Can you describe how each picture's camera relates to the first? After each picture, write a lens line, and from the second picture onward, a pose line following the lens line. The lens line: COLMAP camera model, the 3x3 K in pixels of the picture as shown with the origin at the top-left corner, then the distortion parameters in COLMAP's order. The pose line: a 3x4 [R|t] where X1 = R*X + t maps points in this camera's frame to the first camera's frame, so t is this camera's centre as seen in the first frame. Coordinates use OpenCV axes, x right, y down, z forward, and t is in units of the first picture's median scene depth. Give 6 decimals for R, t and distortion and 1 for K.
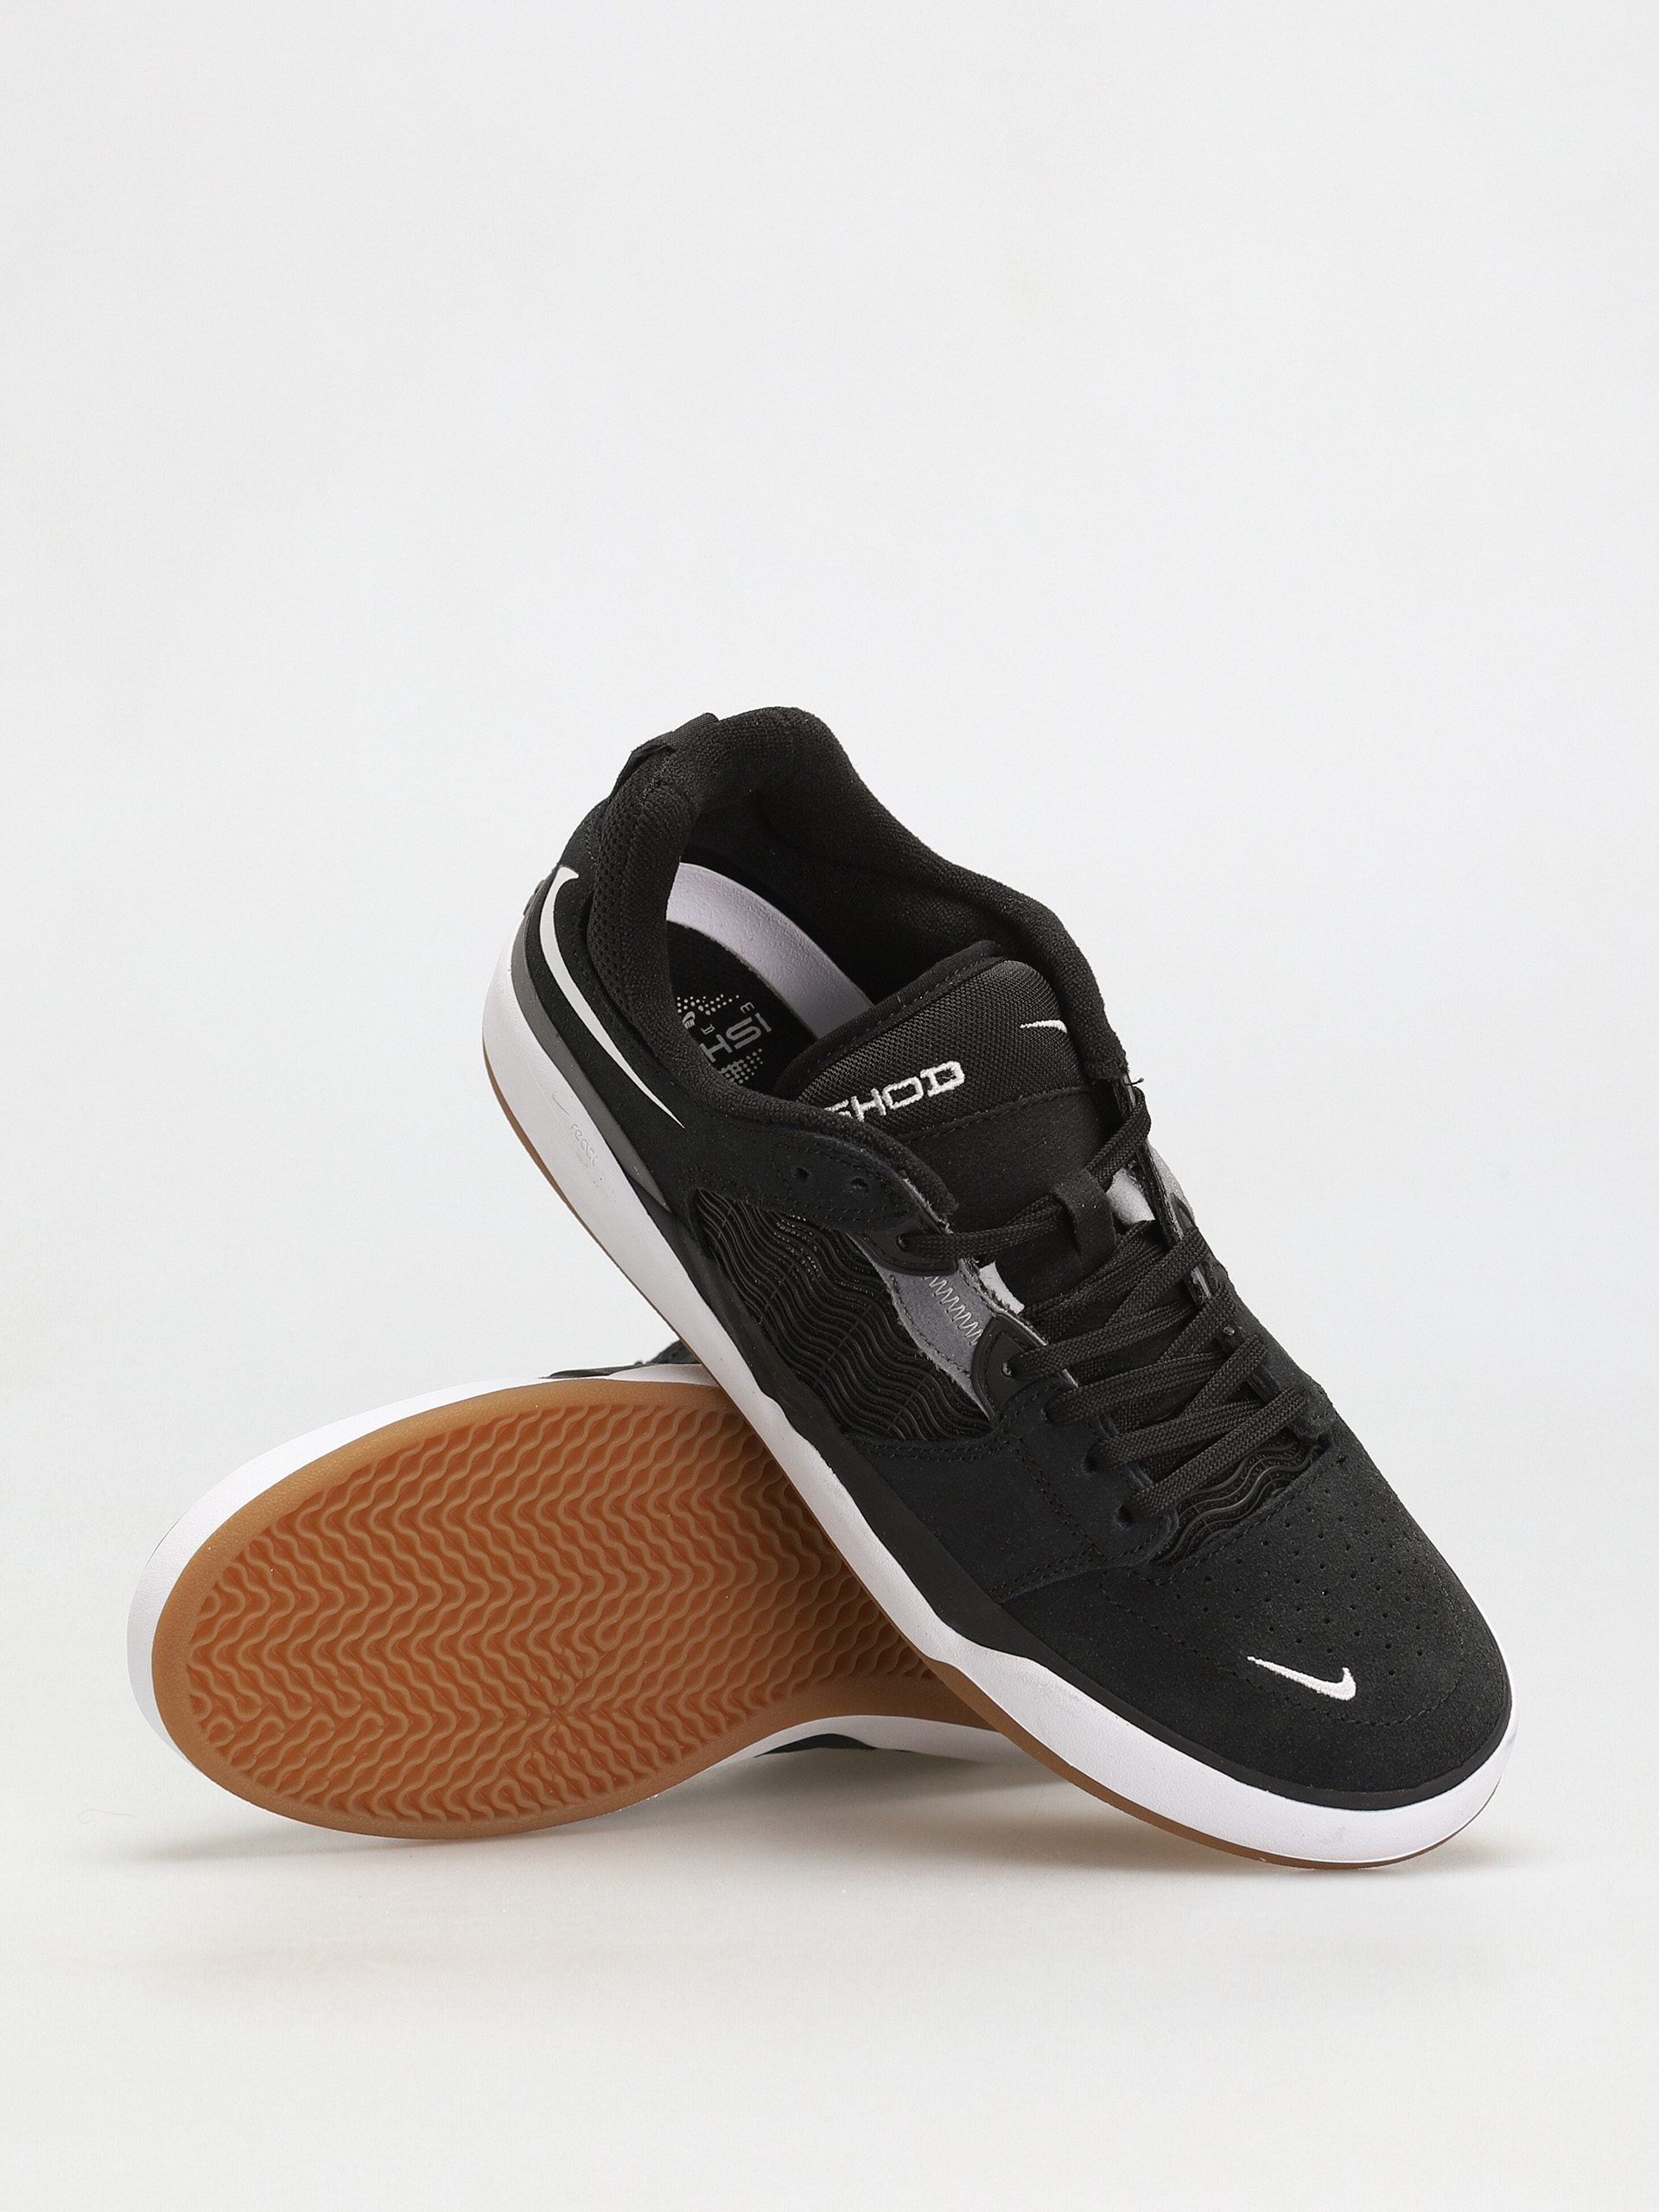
lens RADIAL K [[9053.5, 0, 829.8], [0, 9053.5, 1108.0], [0, 0, 1]] dist [-0.216484, 0.000000]
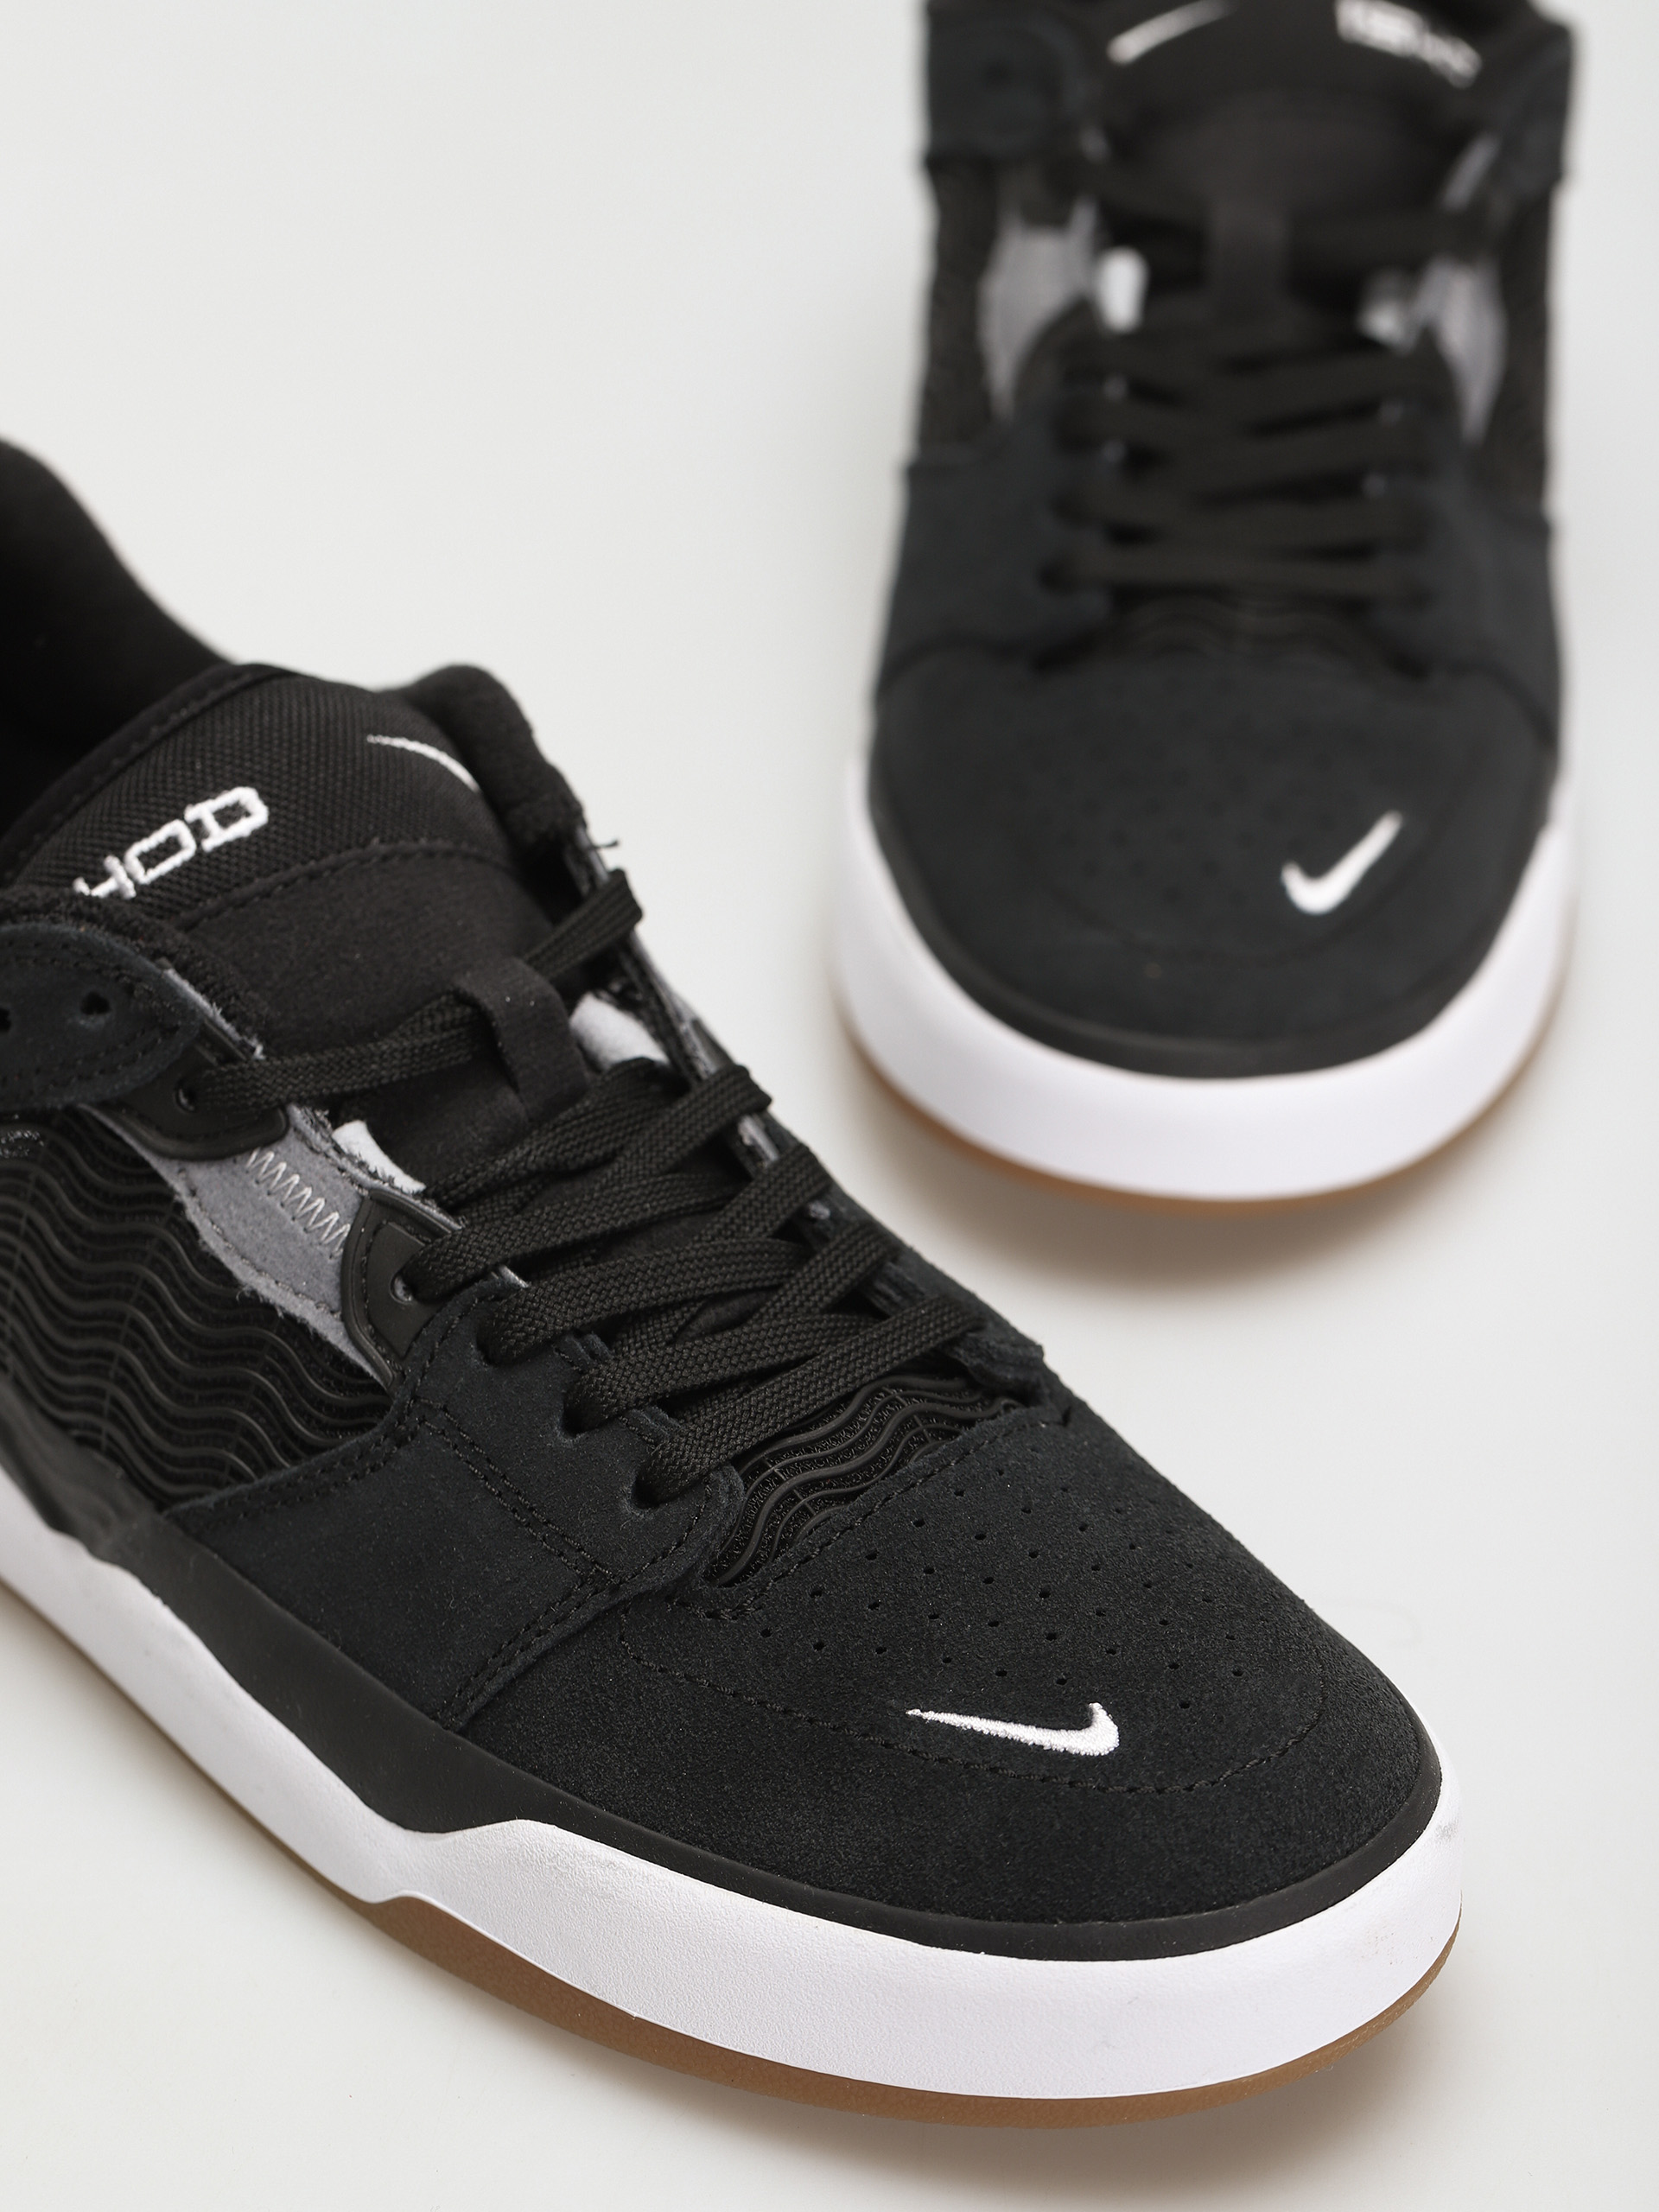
lens RADIAL K [[9053.5, 0, 829.8], [0, 9053.5, 1104.6], [0, 0, 1]] dist [-0.216484, 0.000000]
pose [[0.984890, -0.164099, -0.055338, 0.076860], [0.133184, 0.921972, -0.363634, 0.220191], [0.110693, 0.350770, 0.929897, 0.492178]]
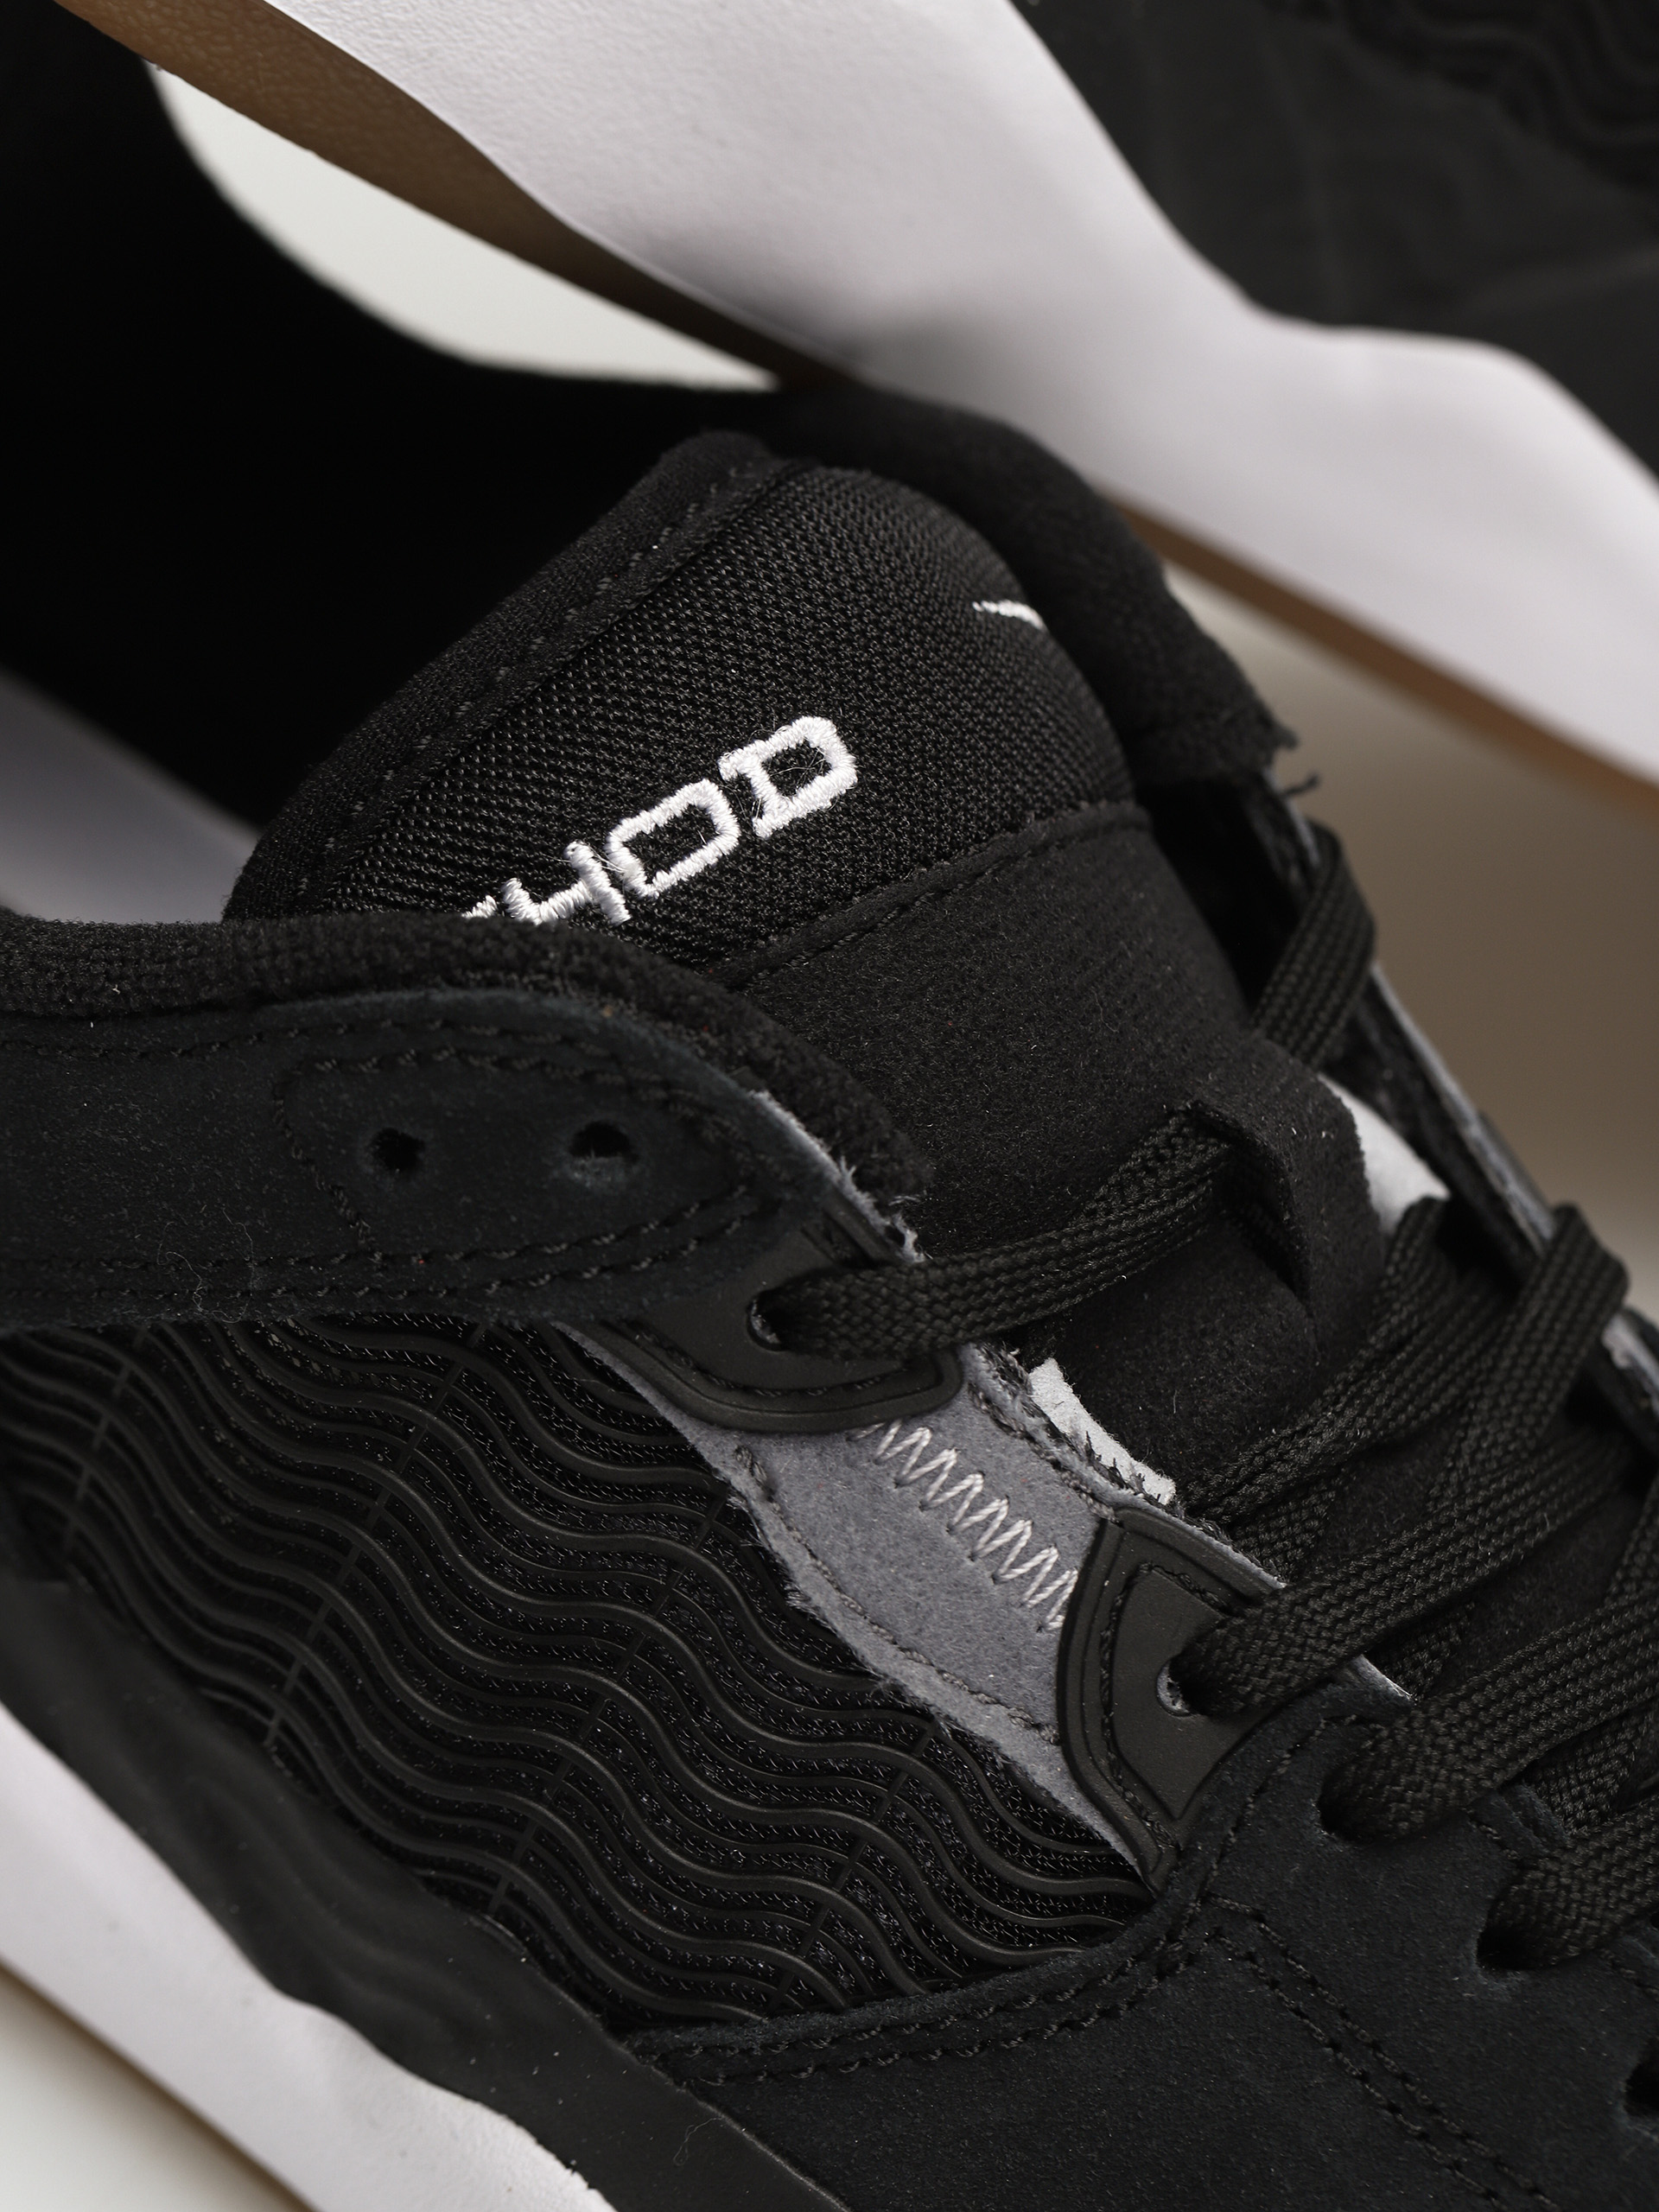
lens RADIAL K [[9053.5, 0, 827.6], [0, 9053.5, 1104.7], [0, 0, 1]] dist [-0.216484, 0.000000]
pose [[0.954786, -0.143942, 0.260122, -0.066219], [0.187413, 0.970638, -0.150792, 0.053000], [-0.230779, 0.192724, 0.953729, 0.713932]]
